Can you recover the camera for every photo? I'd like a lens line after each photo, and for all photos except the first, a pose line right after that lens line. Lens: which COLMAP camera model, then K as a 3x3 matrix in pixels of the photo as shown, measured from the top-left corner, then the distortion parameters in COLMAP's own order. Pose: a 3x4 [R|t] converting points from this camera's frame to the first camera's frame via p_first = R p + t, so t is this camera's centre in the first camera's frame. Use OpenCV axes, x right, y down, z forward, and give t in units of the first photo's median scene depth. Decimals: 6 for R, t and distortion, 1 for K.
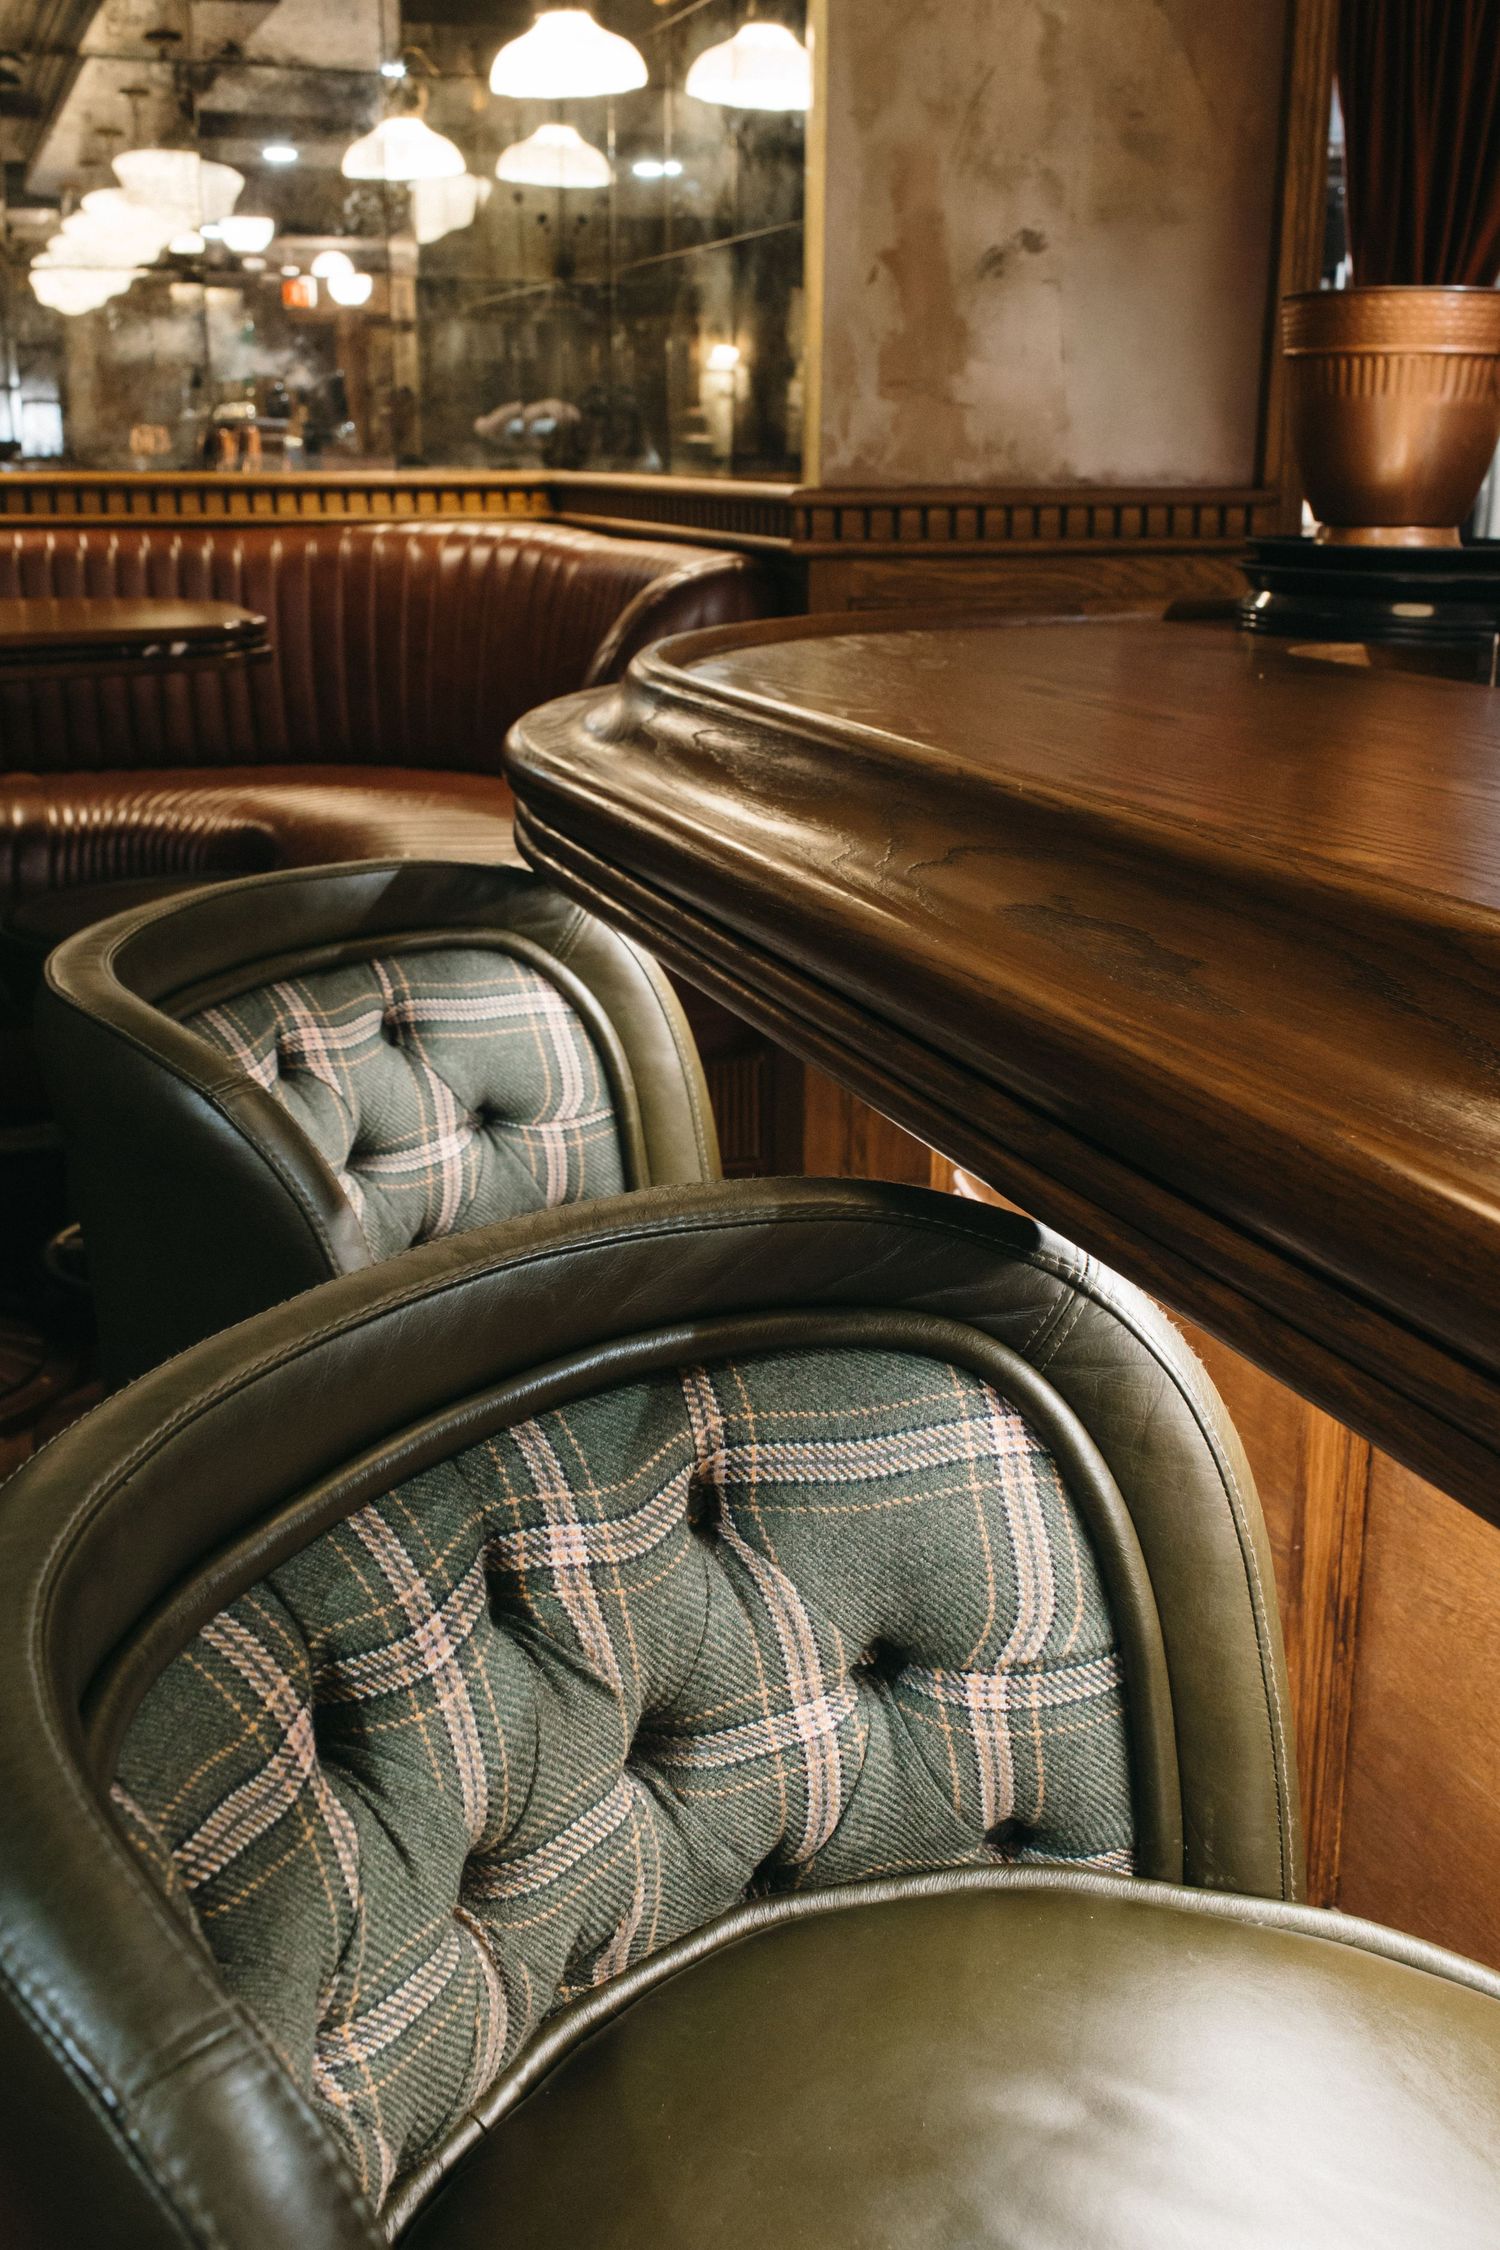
lens RADIAL K [[2335.8, 0, 754.7], [0, 2335.8, 1082.5], [0, 0, 1]] dist [0.007146, 0.000000]
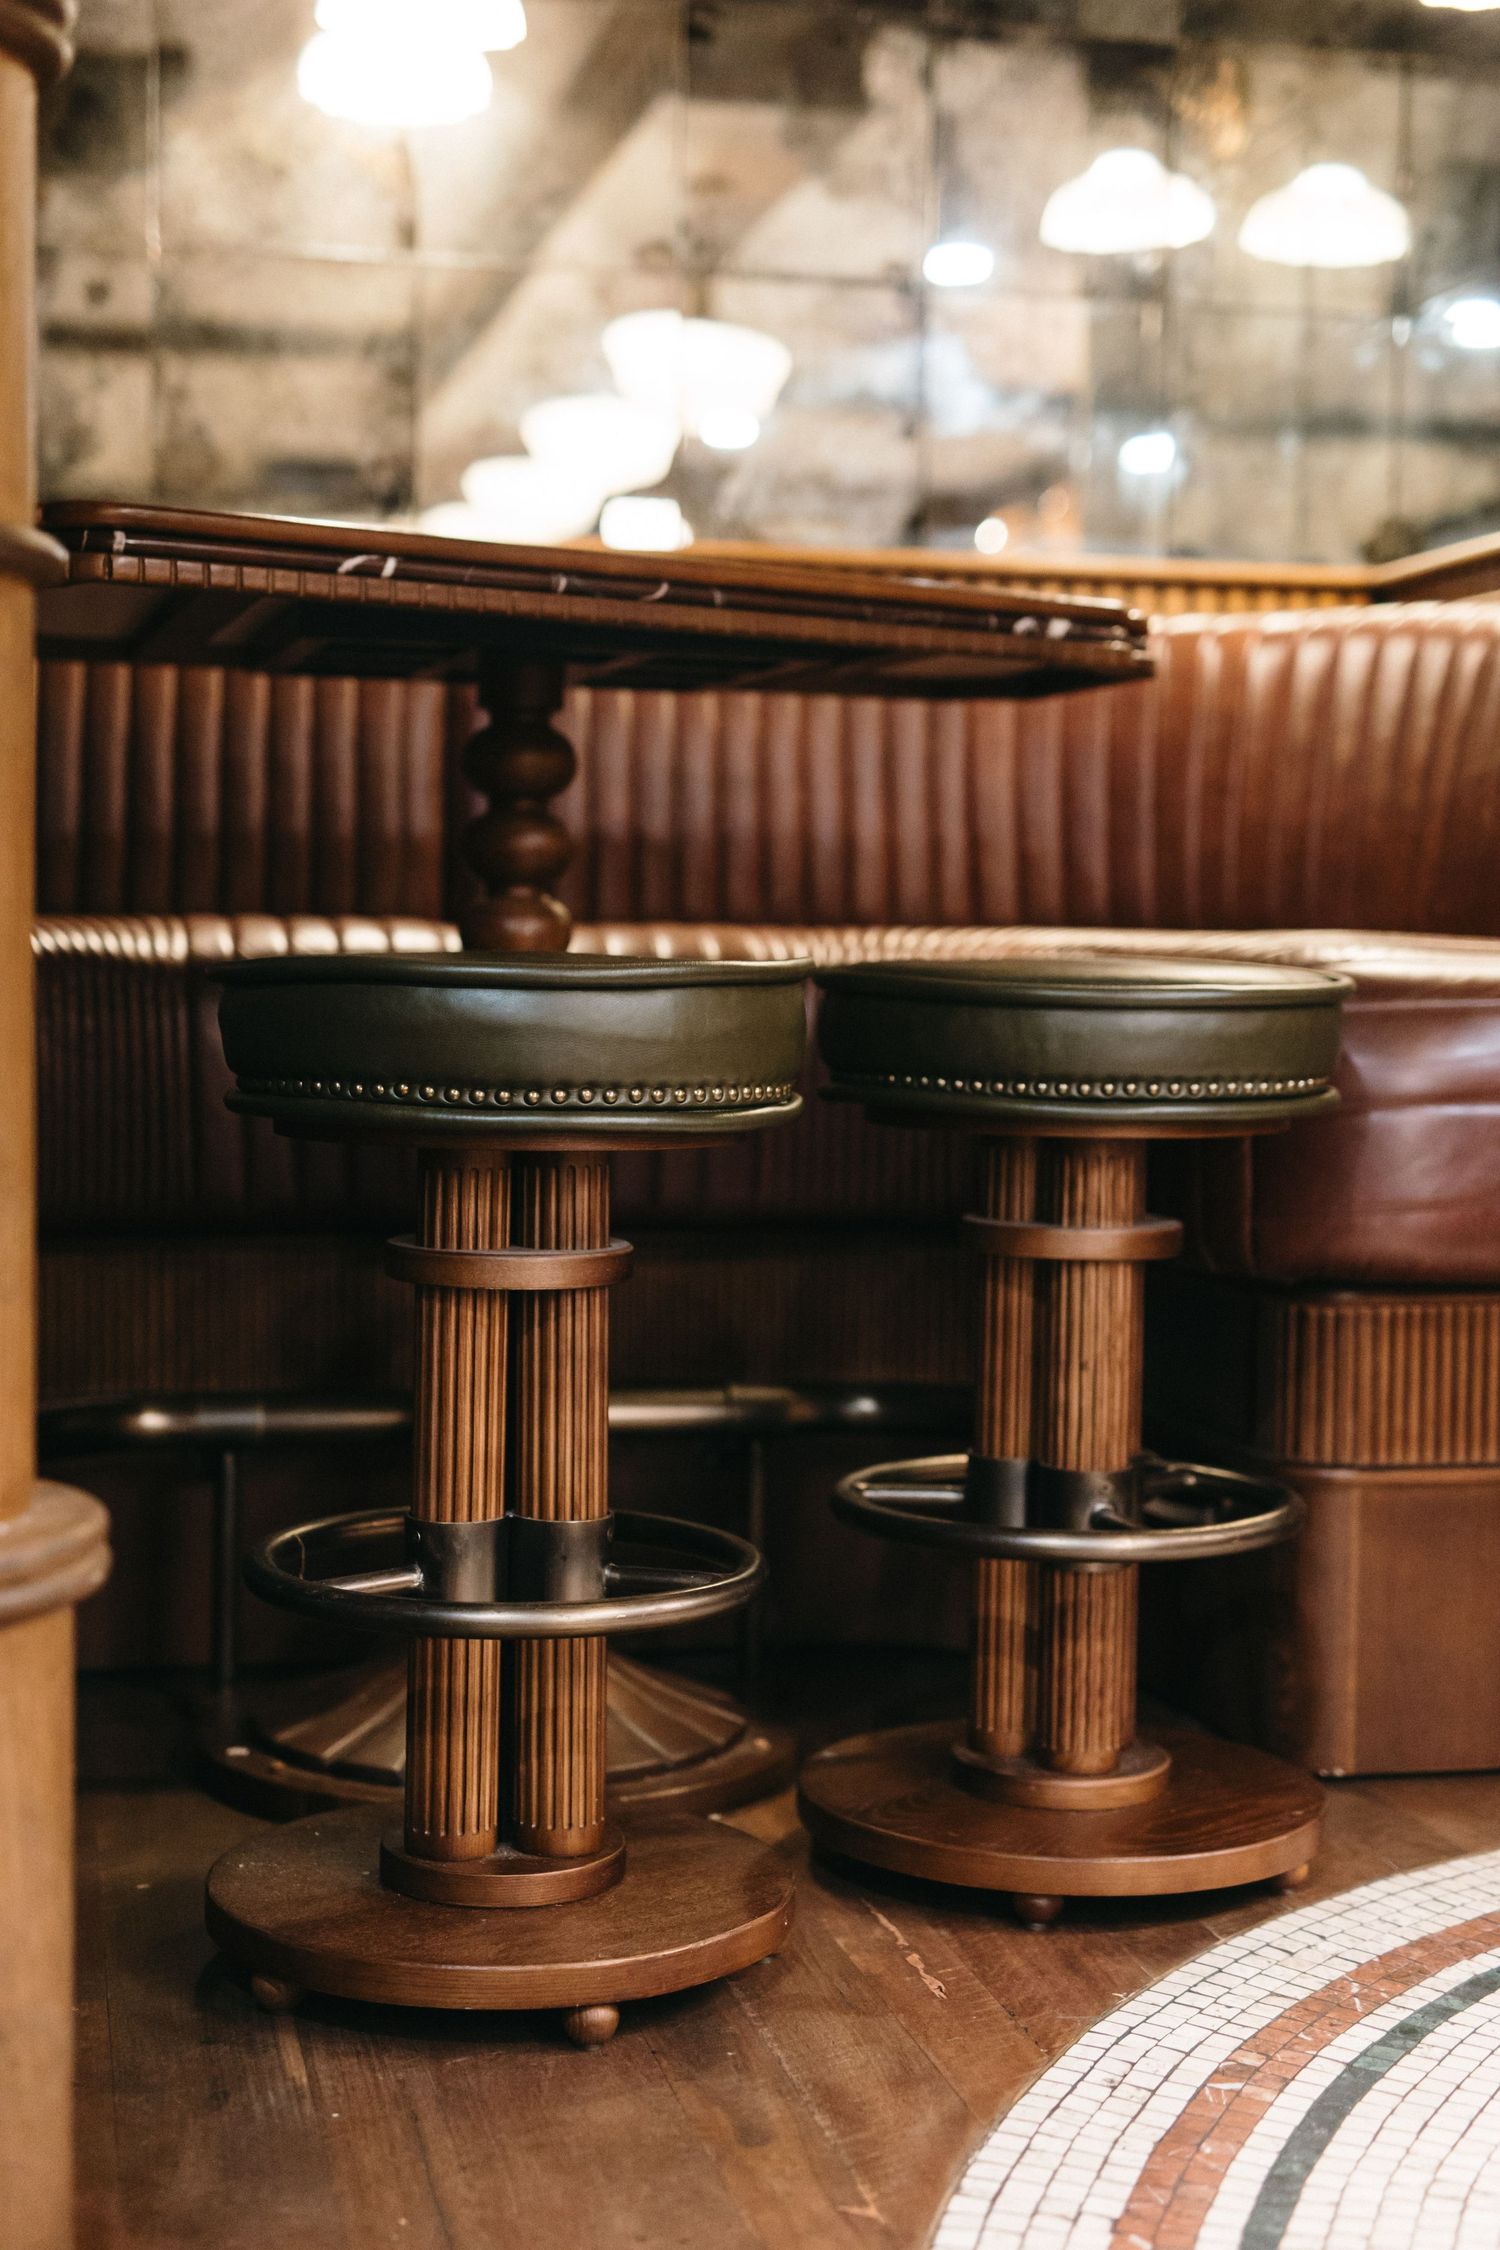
lens RADIAL K [[3092.5, 0, 698.1], [0, 3092.5, 1179.7], [0, 0, 1]] dist [0.001327, 0.000000]
pose [[0.993688, 0.017758, -0.110766, -0.234642], [-0.040471, 0.977645, -0.206331, 0.156597], [0.104626, 0.209511, 0.972193, 0.129318]]
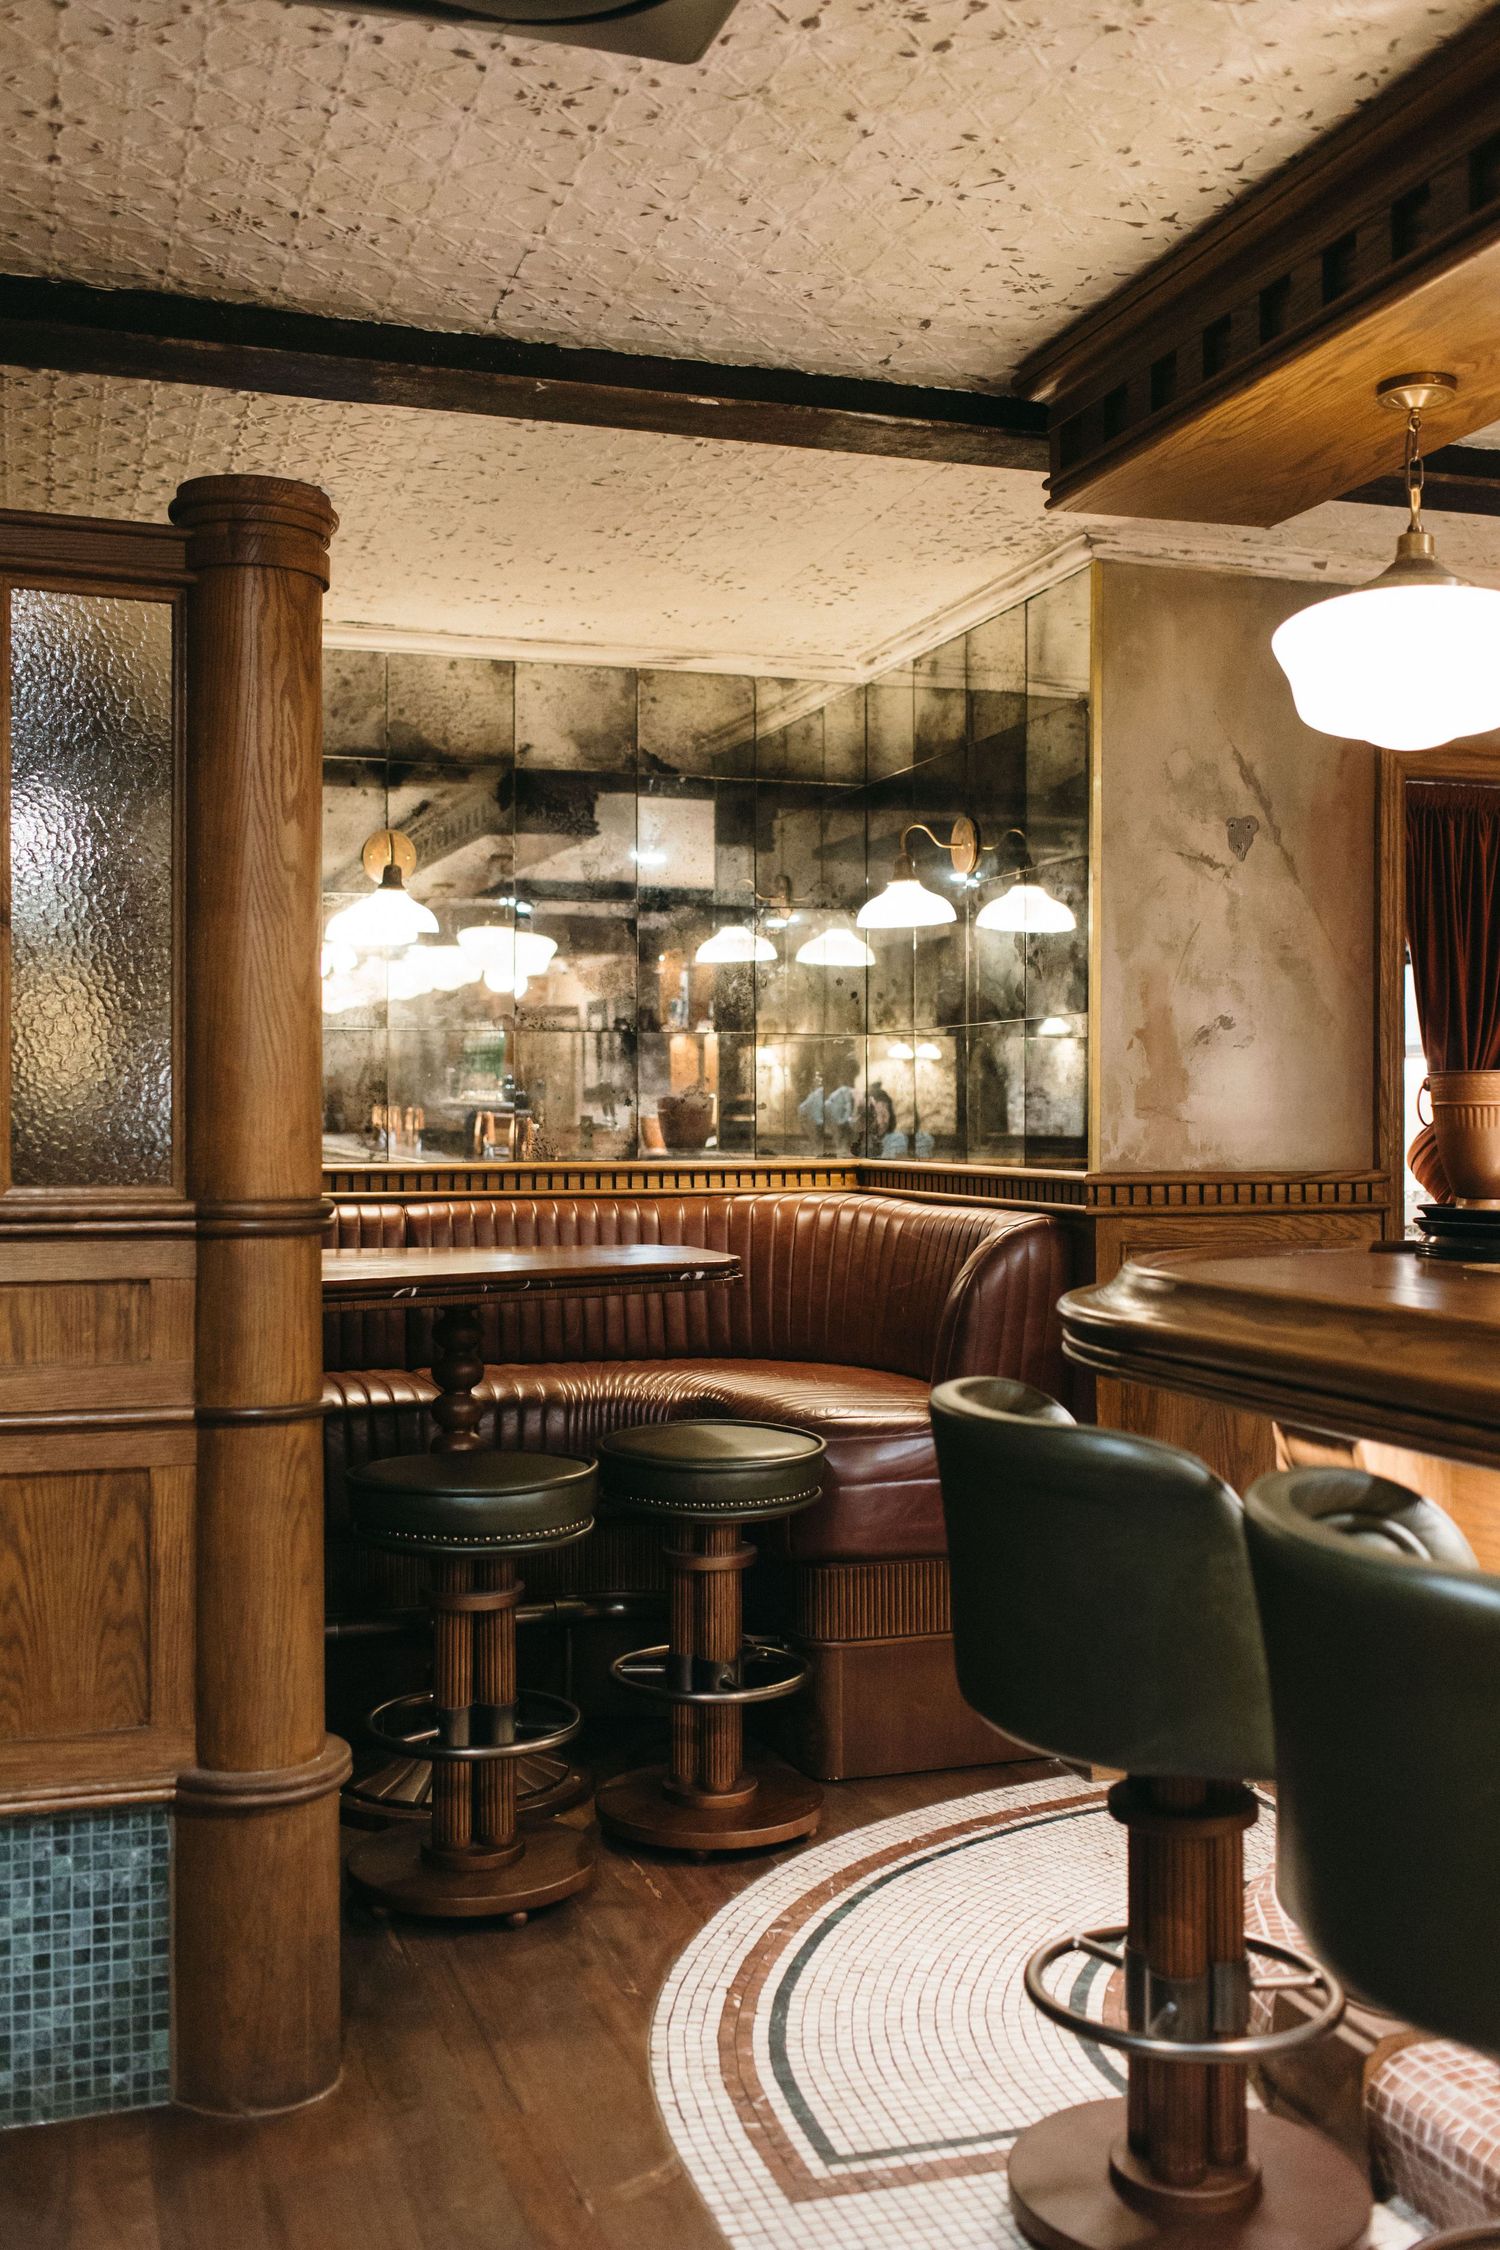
lens RADIAL K [[2233.3, 0, 721.2], [0, 2233.3, 1126.6], [0, 0, 1]] dist [0.006207, 0.000000]
pose [[0.999989, -0.004498, -0.001234, -0.217050], [0.004030, 0.966431, -0.256895, 0.096035], [0.002348, 0.256887, 0.966438, -0.441545]]
